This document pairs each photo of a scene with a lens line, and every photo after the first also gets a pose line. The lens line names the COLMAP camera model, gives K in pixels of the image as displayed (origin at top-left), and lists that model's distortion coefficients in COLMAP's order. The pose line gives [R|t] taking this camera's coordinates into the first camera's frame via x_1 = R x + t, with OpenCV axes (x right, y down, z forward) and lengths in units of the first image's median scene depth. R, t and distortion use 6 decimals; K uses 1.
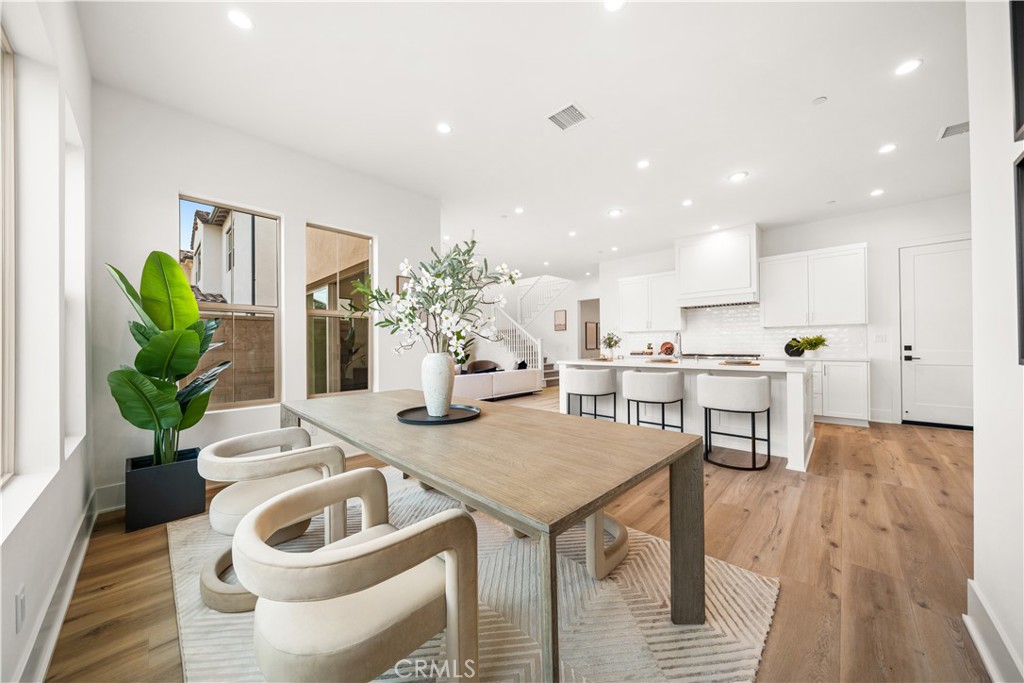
lens RADIAL K [[346.8, 0, 514.6], [0, 346.8, 344.4], [0, 0, 1]] dist [-0.003936, -0.000473]
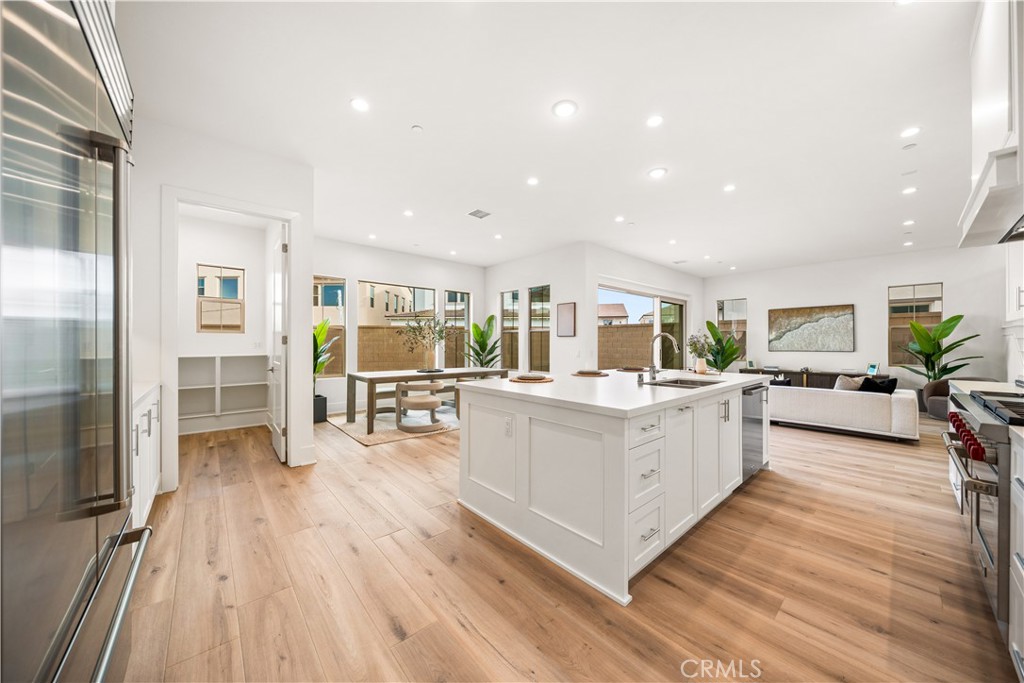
lens RADIAL K [[346.8, 0, 503.2], [0, 346.8, 336.4], [0, 0, 1]] dist [-0.003936, -0.000473]
pose [[-0.100078, -0.012510, -0.994901, 0.941306], [0.001210, 0.999919, -0.012695, -0.018676], [0.994979, -0.002475, -0.100054, 0.665522]]
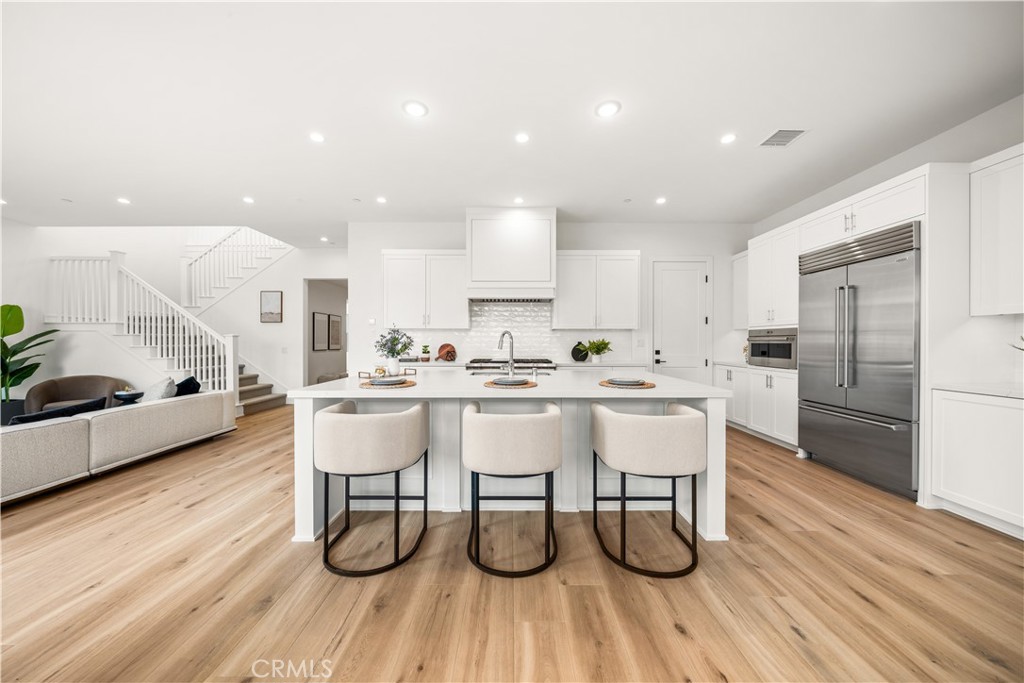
lens RADIAL K [[346.8, 0, 511.7], [0, 346.8, 342.7], [0, 0, 1]] dist [-0.003936, -0.000473]
pose [[0.723468, 0.007547, 0.690316, 0.023344], [-0.010833, 0.999941, 0.000421, -0.013761], [-0.690273, -0.007782, 0.723508, 0.443229]]
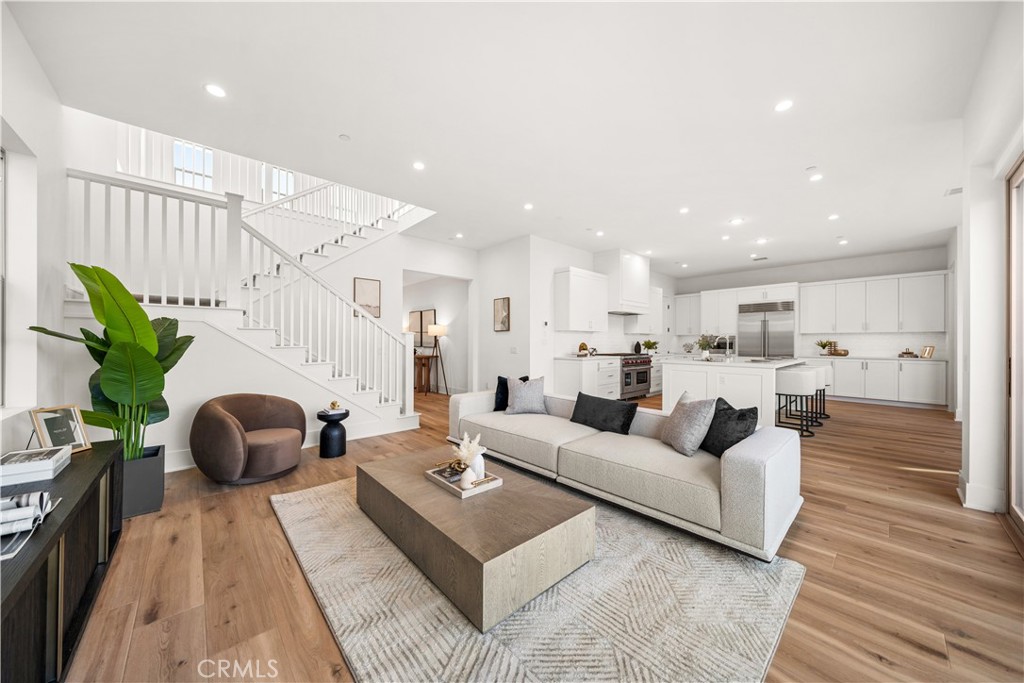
lens RADIAL K [[346.8, 0, 513.1], [0, 346.8, 339.1], [0, 0, 1]] dist [-0.003936, -0.000473]
pose [[0.061607, 0.009868, 0.998052, -0.708415], [-0.008104, 0.999923, -0.009386, -0.009110], [-0.998068, -0.007510, 0.061682, 1.437872]]
